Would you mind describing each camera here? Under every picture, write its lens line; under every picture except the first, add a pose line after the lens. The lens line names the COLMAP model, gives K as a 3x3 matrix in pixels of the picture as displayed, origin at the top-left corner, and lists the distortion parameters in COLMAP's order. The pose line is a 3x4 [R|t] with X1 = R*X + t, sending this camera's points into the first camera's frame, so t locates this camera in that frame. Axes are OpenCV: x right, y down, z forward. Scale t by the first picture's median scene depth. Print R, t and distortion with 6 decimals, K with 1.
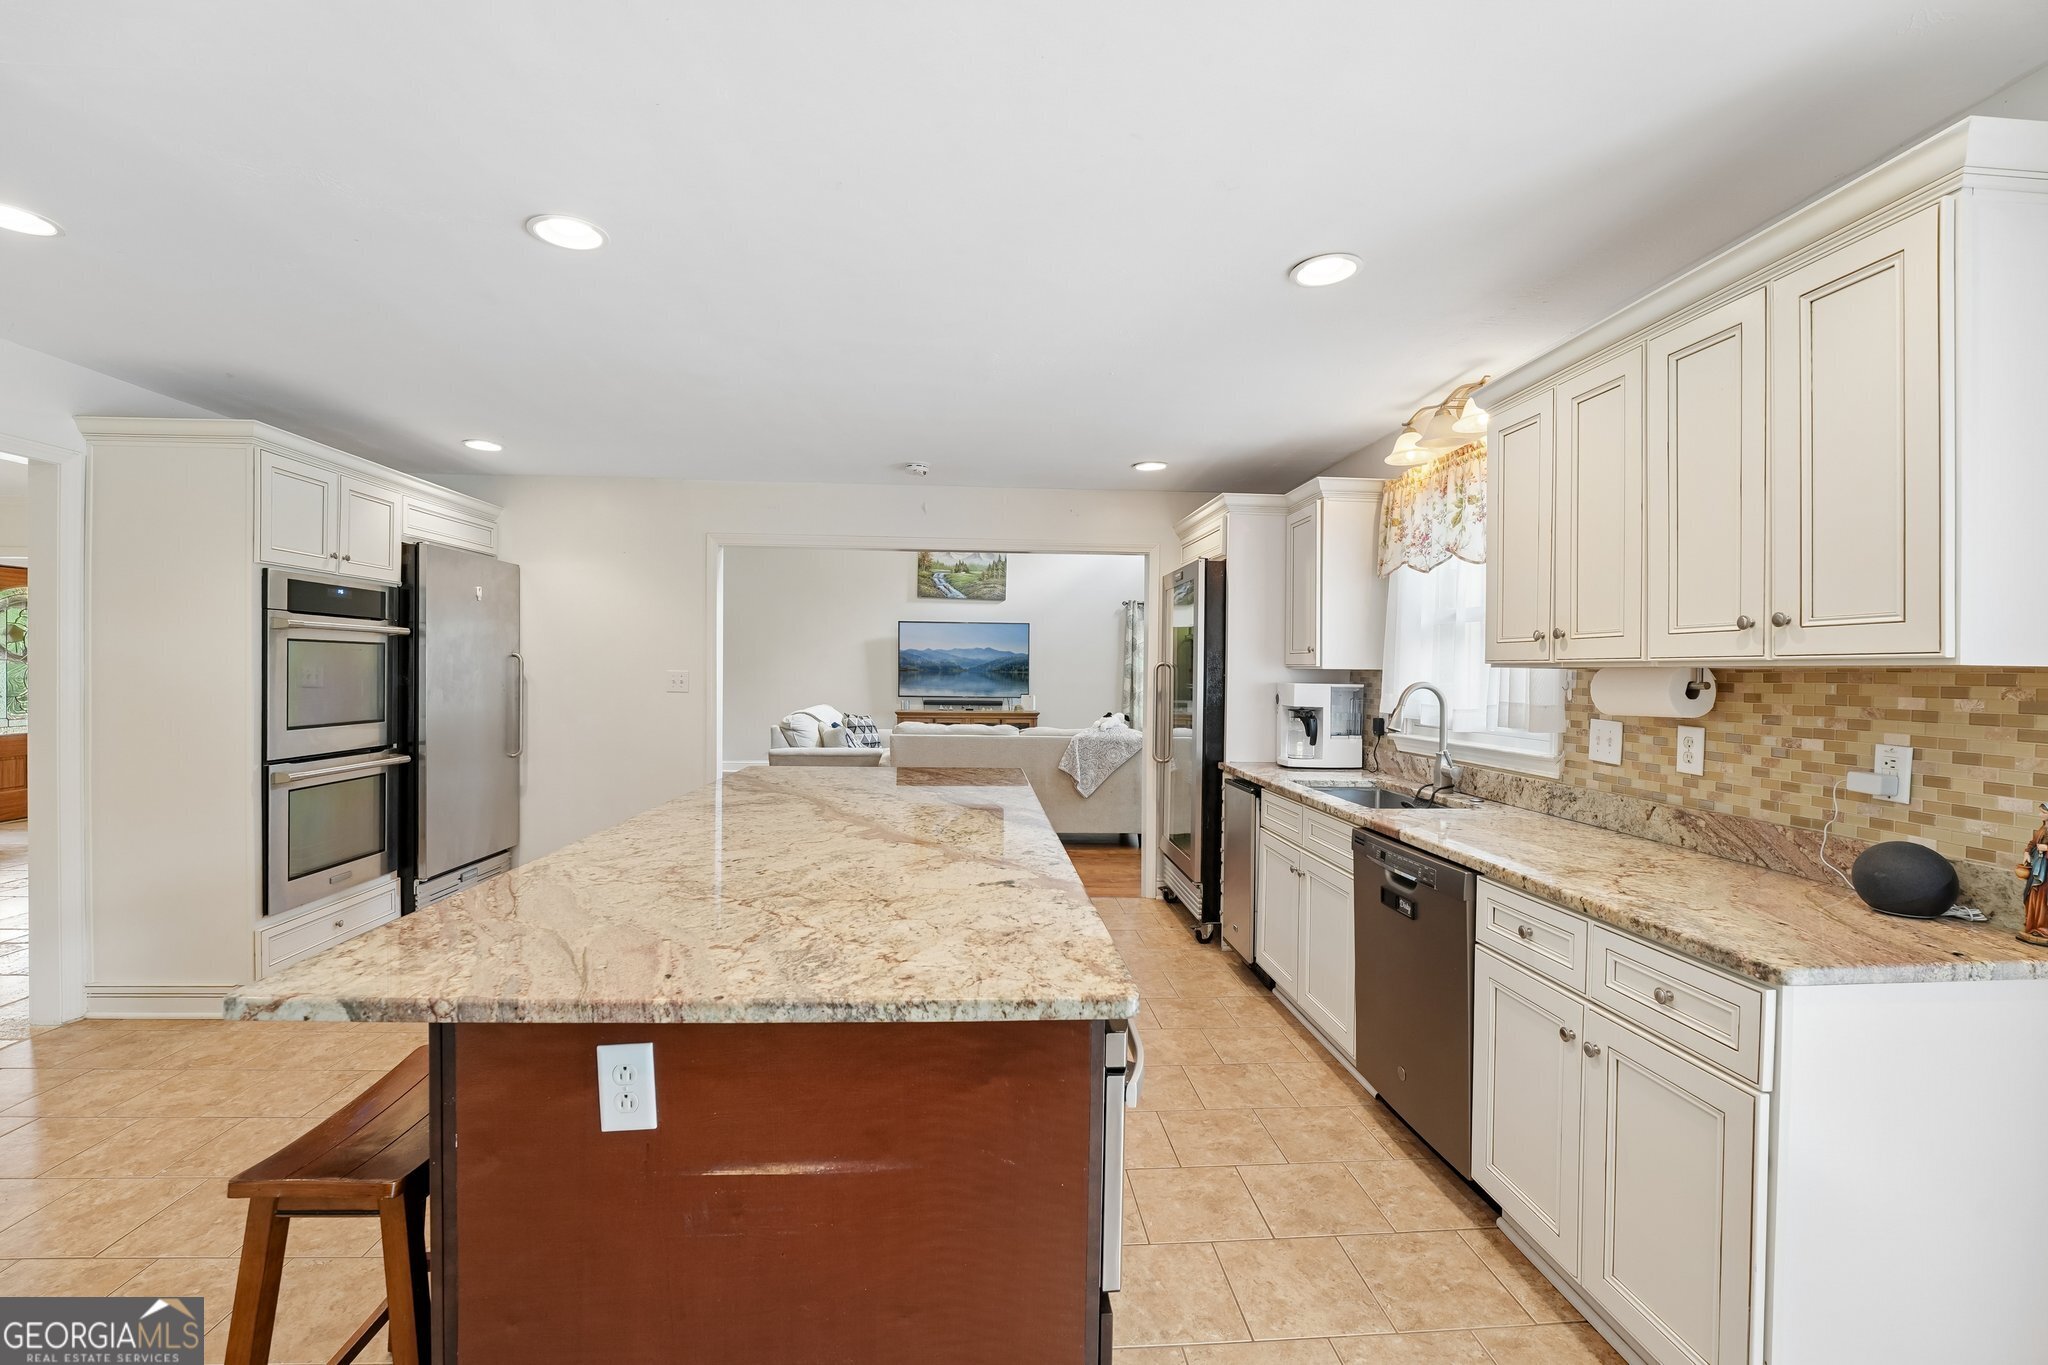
lens RADIAL K [[852.5, 0, 1019.2], [0, 852.5, 673.1], [0, 0, 1]] dist [-0.030292, 0.005587]
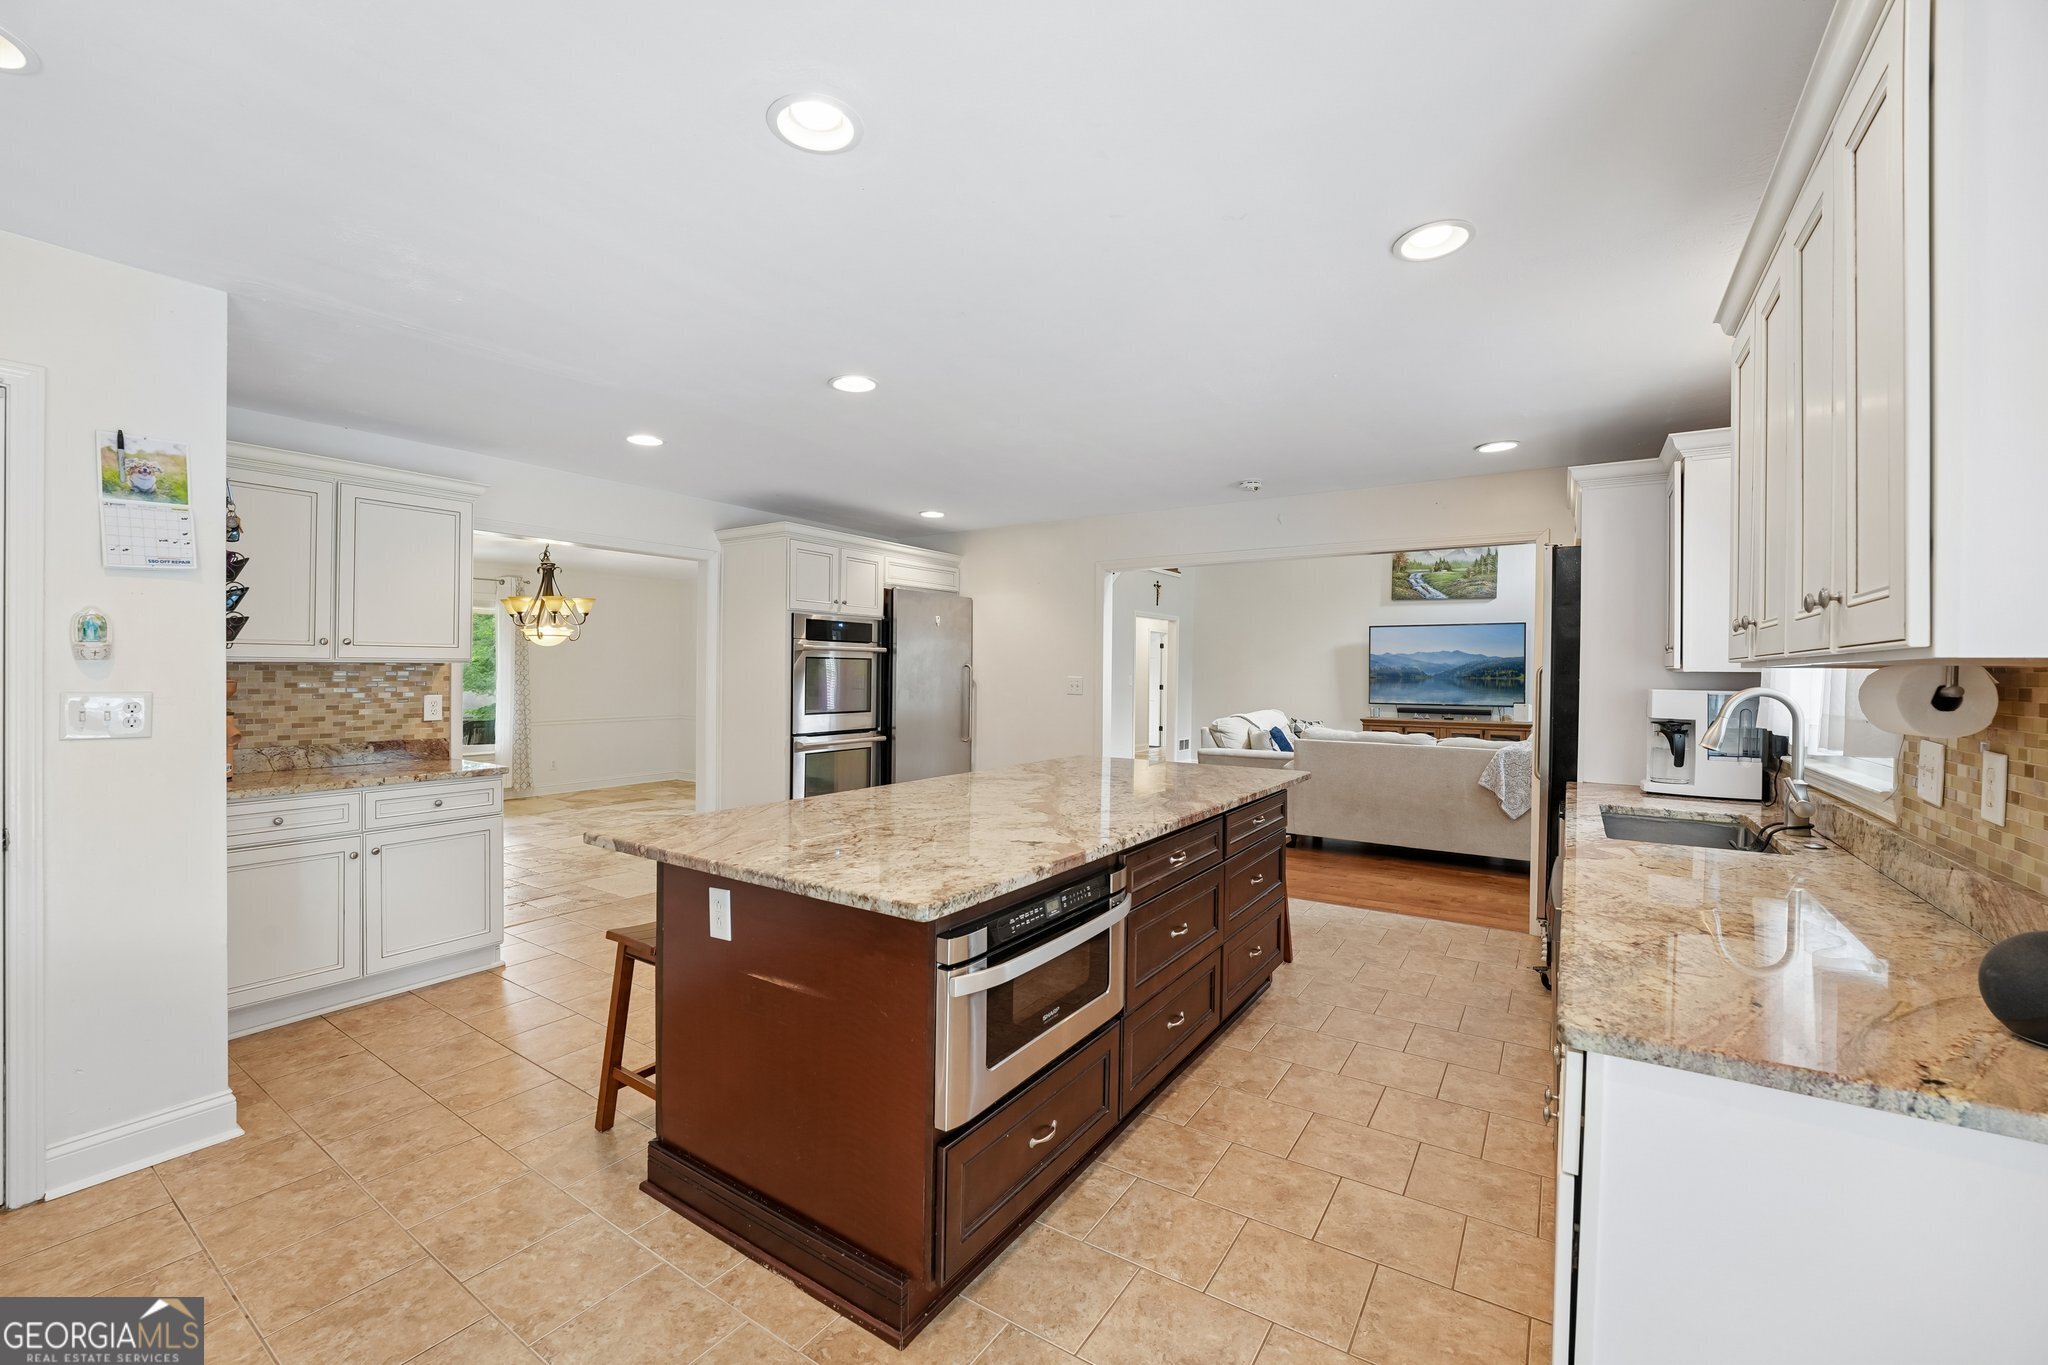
lens RADIAL K [[833.2, 0, 1014.9], [0, 833.2, 675.4], [0, 0, 1]] dist [-0.020277, 0.000005]
pose [[0.793755, -0.004280, -0.608222, 0.389637], [0.000729, 0.999981, -0.006086, 0.003096], [0.608237, 0.004388, 0.793743, 0.001148]]
